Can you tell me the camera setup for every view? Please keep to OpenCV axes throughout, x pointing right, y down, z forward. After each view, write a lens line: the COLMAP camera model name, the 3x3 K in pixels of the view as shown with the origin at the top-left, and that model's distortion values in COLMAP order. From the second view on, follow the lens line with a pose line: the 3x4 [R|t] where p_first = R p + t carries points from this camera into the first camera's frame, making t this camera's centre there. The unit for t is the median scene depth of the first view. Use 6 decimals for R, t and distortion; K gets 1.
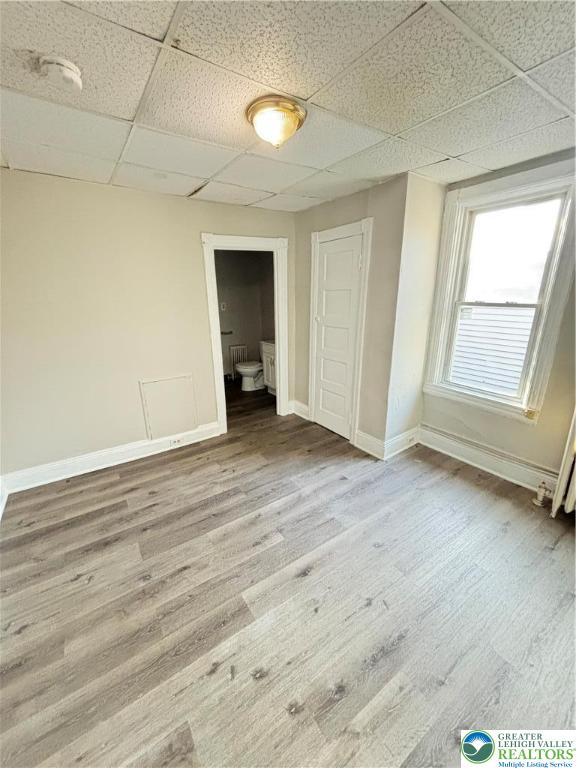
lens RADIAL K [[307.9, 0, 287.4], [0, 307.9, 384.8], [0, 0, 1]] dist [-0.005354, 0.000778]
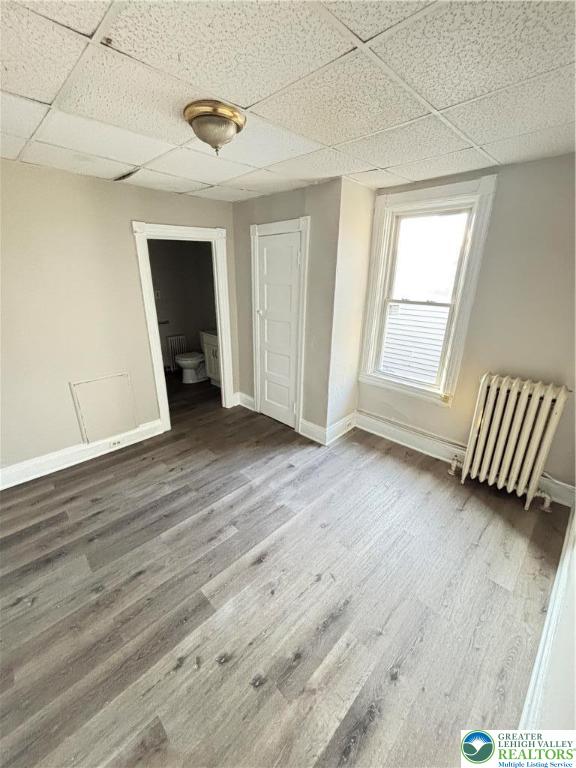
lens RADIAL K [[307.9, 0, 287.7], [0, 307.9, 385.2], [0, 0, 1]] dist [-0.005354, 0.000778]
pose [[0.981044, -0.043872, 0.188756, -0.020035], [0.033547, 0.997779, 0.057550, -0.047602], [-0.190862, -0.050127, 0.980336, -0.035559]]
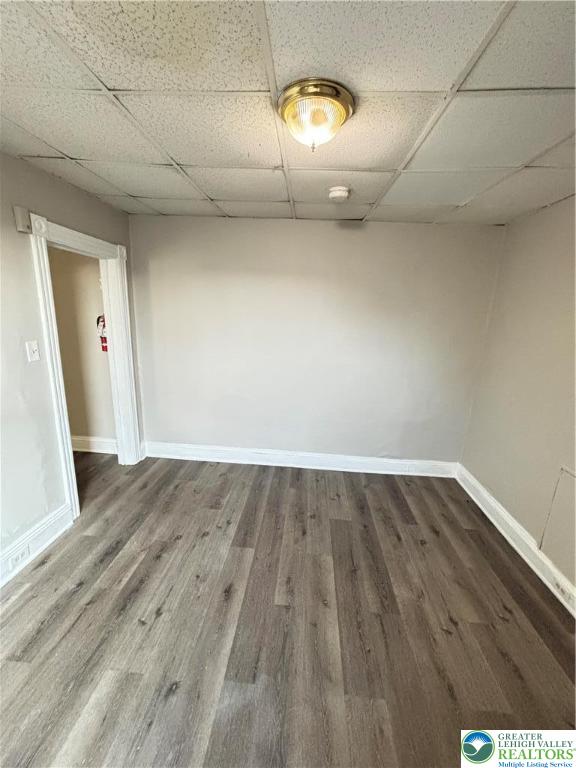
lens RADIAL K [[307.9, 0, 286.8], [0, 307.9, 379.9], [0, 0, 1]] dist [-0.005354, 0.000778]
pose [[-0.615982, 0.164970, -0.770292, 0.497750], [-0.261951, 0.879287, 0.397789, -0.378862], [0.742931, 0.446810, -0.498411, 1.109226]]
